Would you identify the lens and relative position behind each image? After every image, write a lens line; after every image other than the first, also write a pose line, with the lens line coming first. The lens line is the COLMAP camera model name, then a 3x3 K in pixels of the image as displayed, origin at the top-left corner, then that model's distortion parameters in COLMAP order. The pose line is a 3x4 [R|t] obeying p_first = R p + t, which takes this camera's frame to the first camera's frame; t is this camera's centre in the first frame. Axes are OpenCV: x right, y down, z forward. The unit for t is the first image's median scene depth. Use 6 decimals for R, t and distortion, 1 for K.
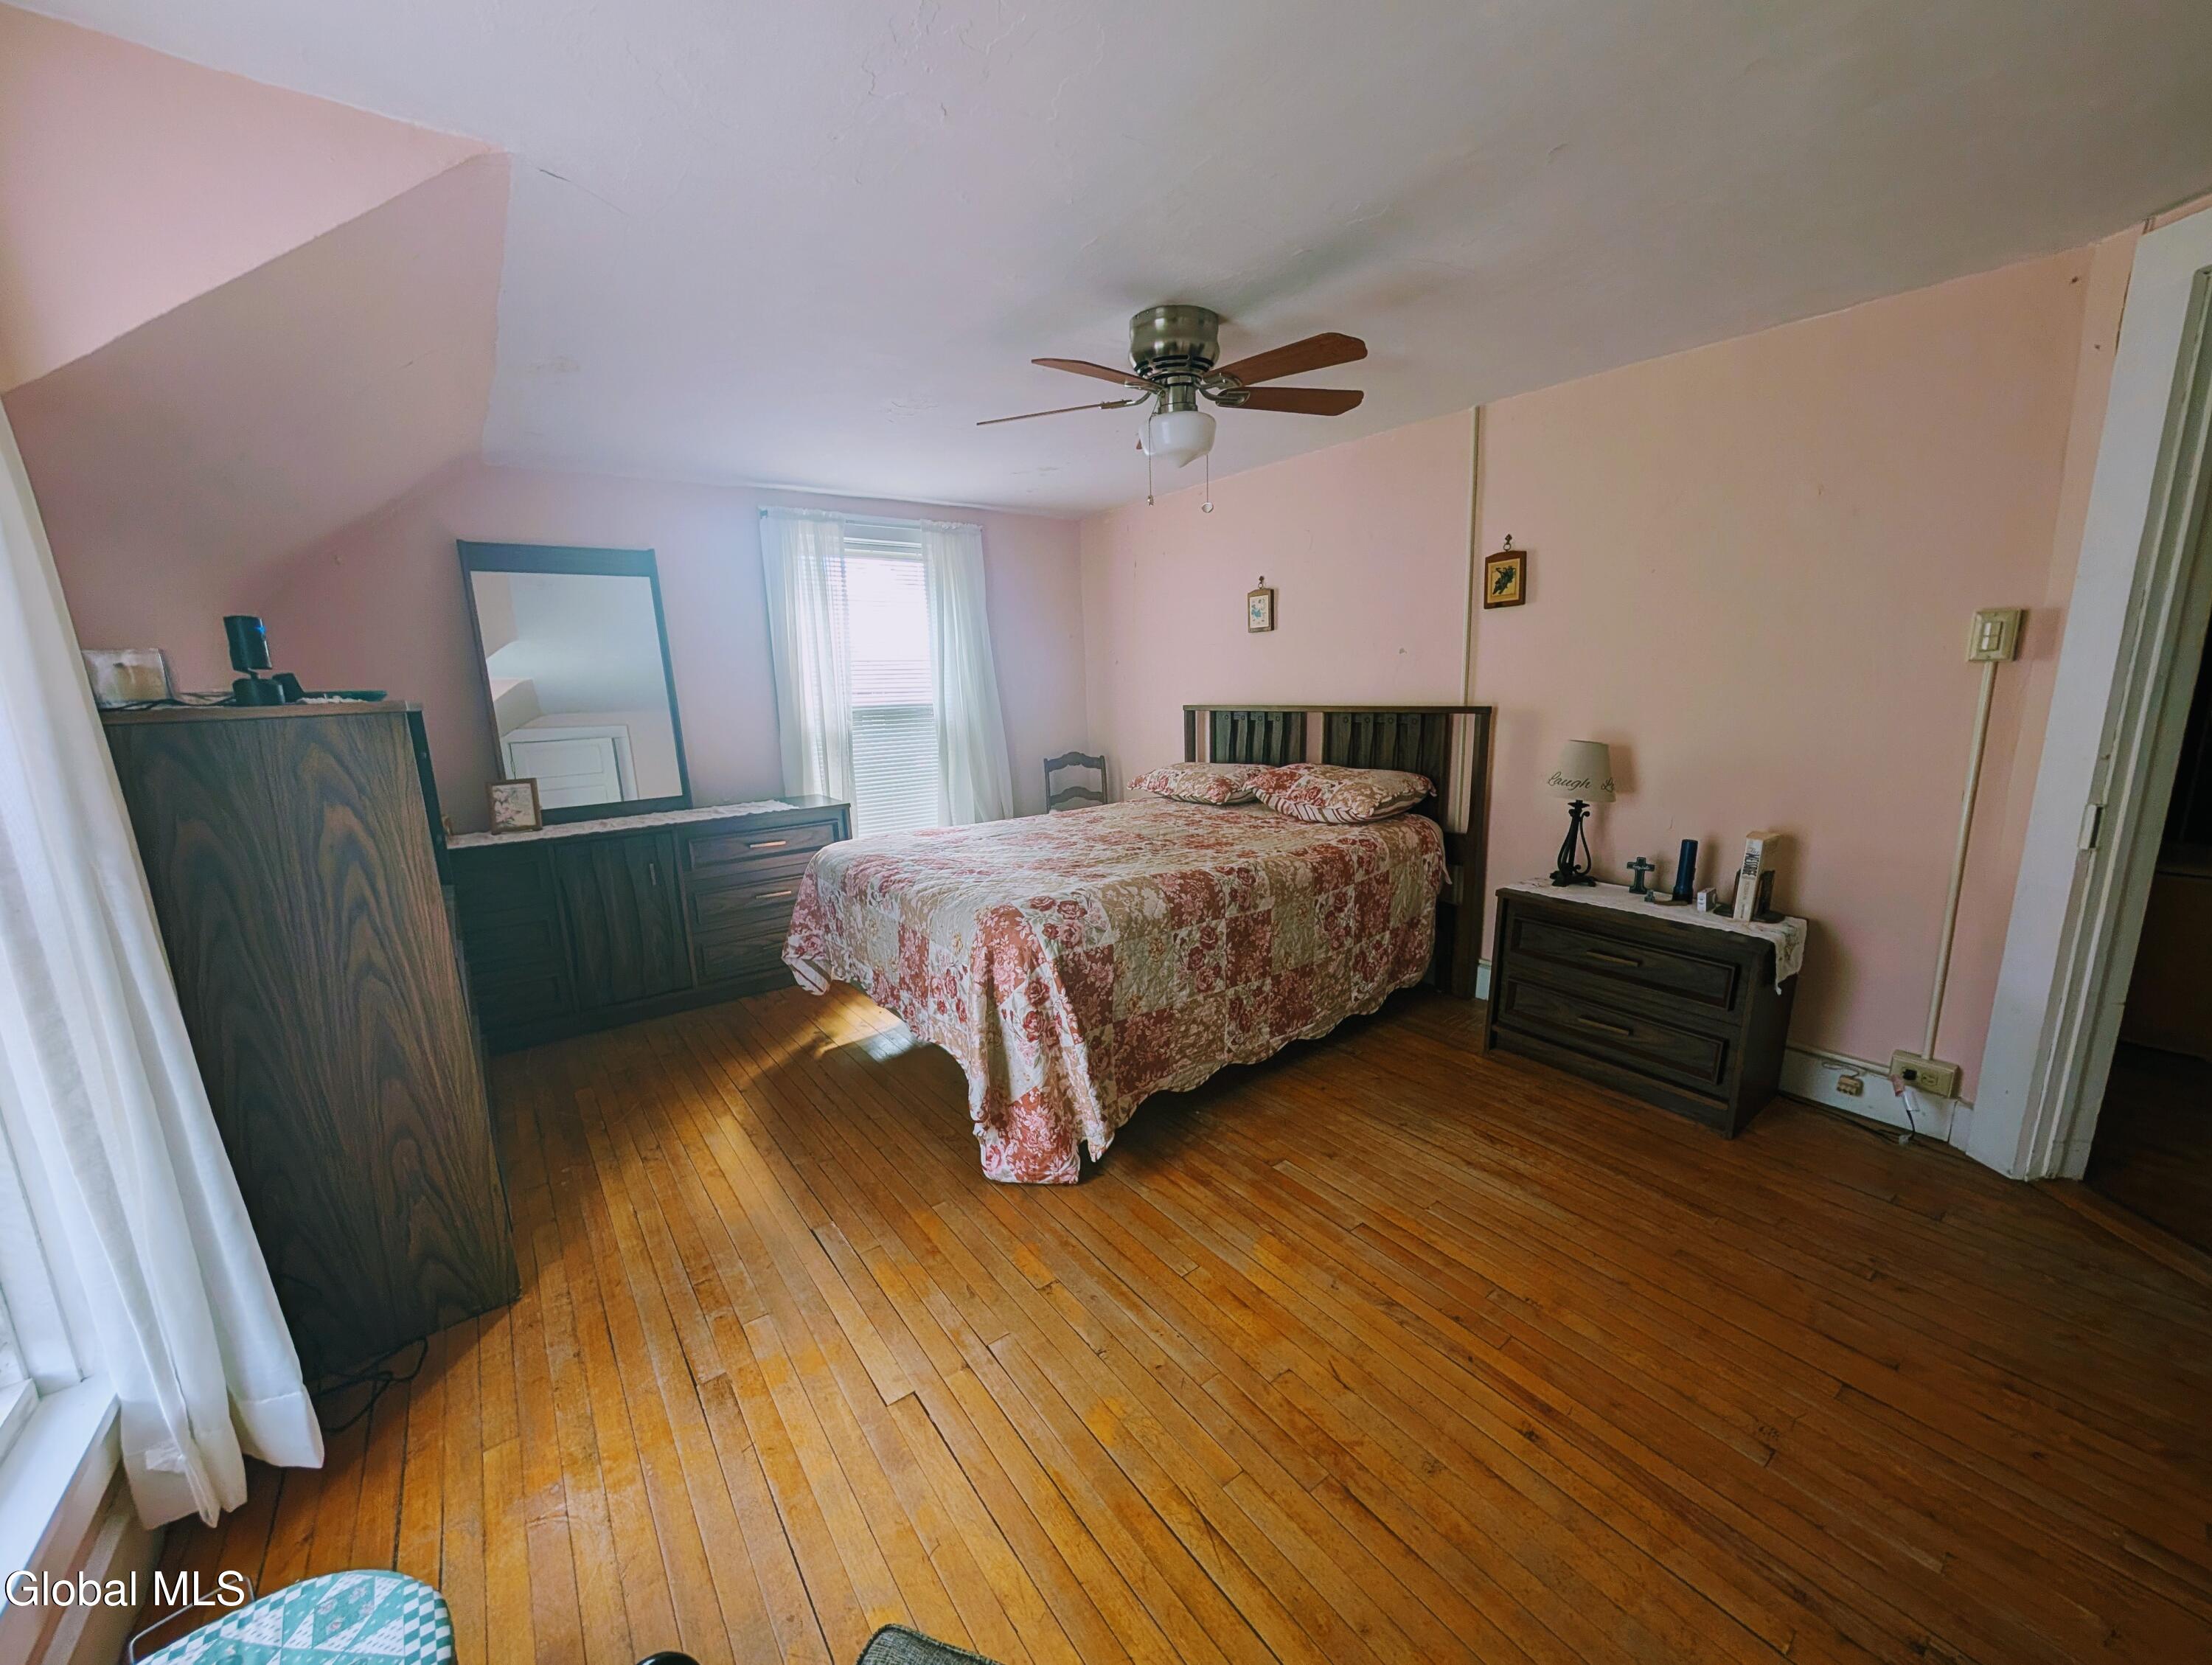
lens RADIAL K [[831.3, 0, 1108.1], [0, 831.3, 837.7], [0, 0, 1]] dist [-0.007690, 0.000186]
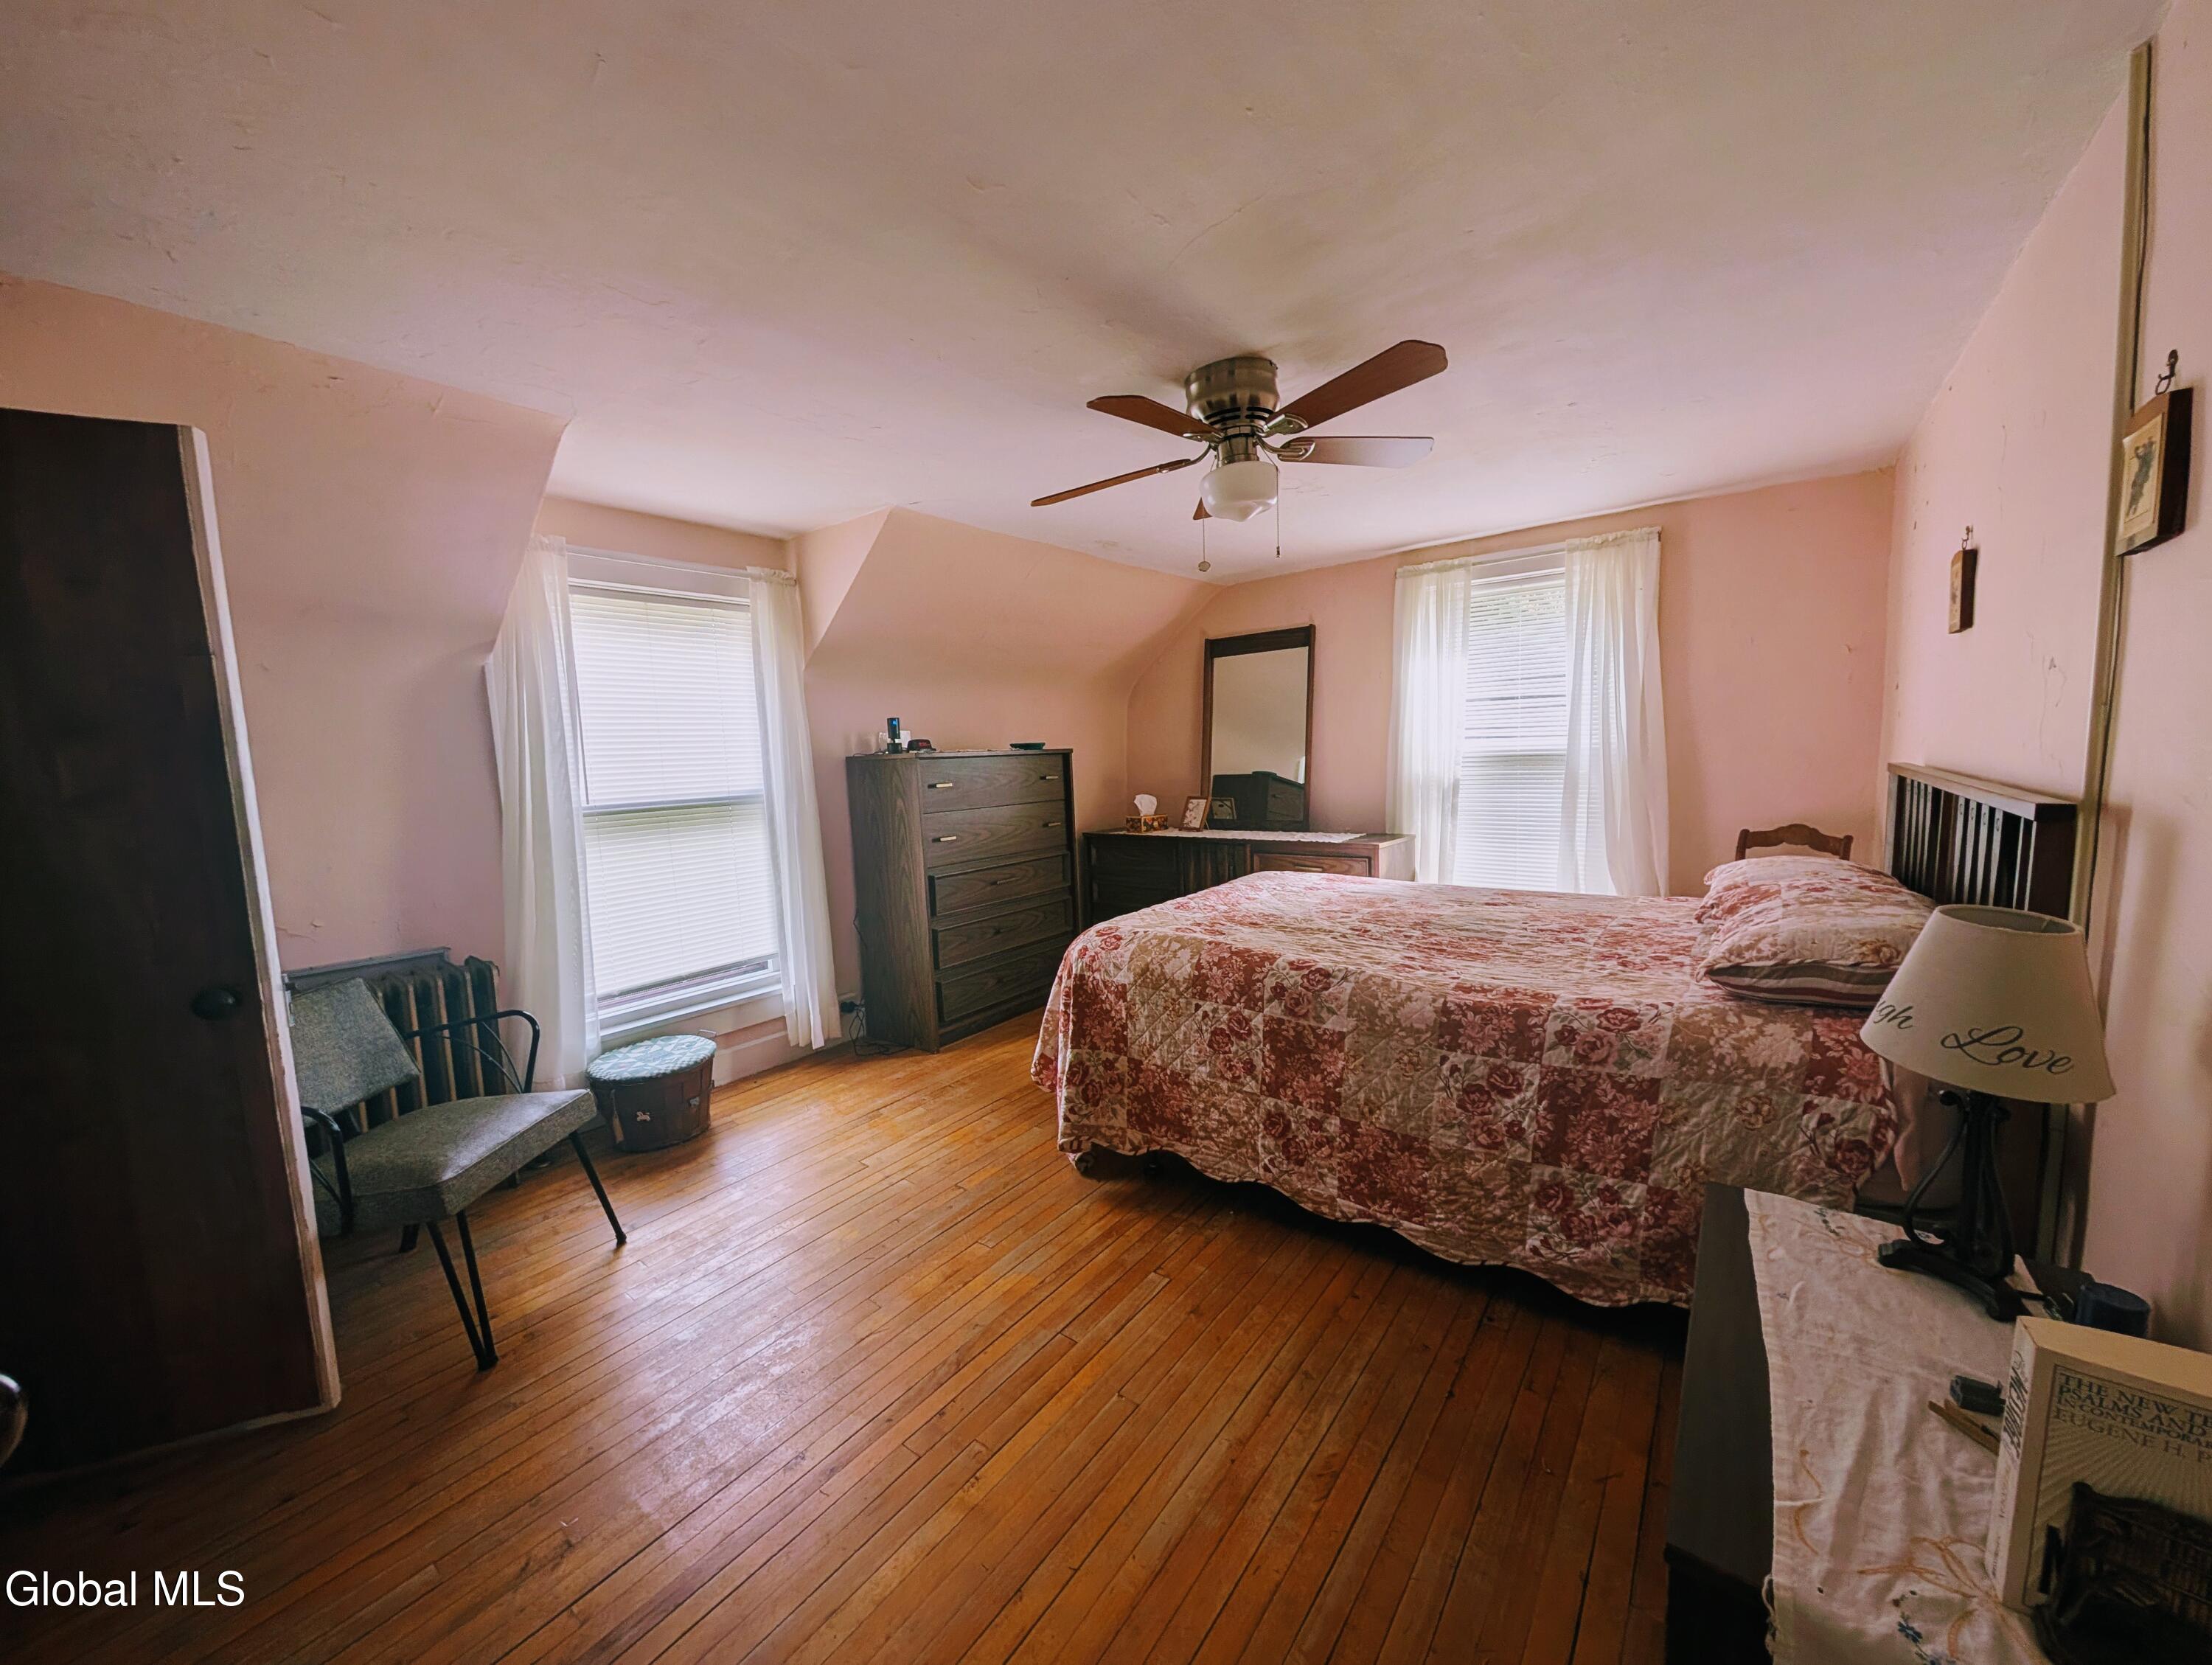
lens RADIAL K [[831.3, 0, 1101.4], [0, 831.3, 838.1], [0, 0, 1]] dist [-0.007690, 0.000186]
pose [[0.260498, 0.125187, -0.957324, 0.870011], [-0.149615, 0.984814, 0.088070, -0.130186], [0.953811, 0.120289, 0.275272, 0.549774]]
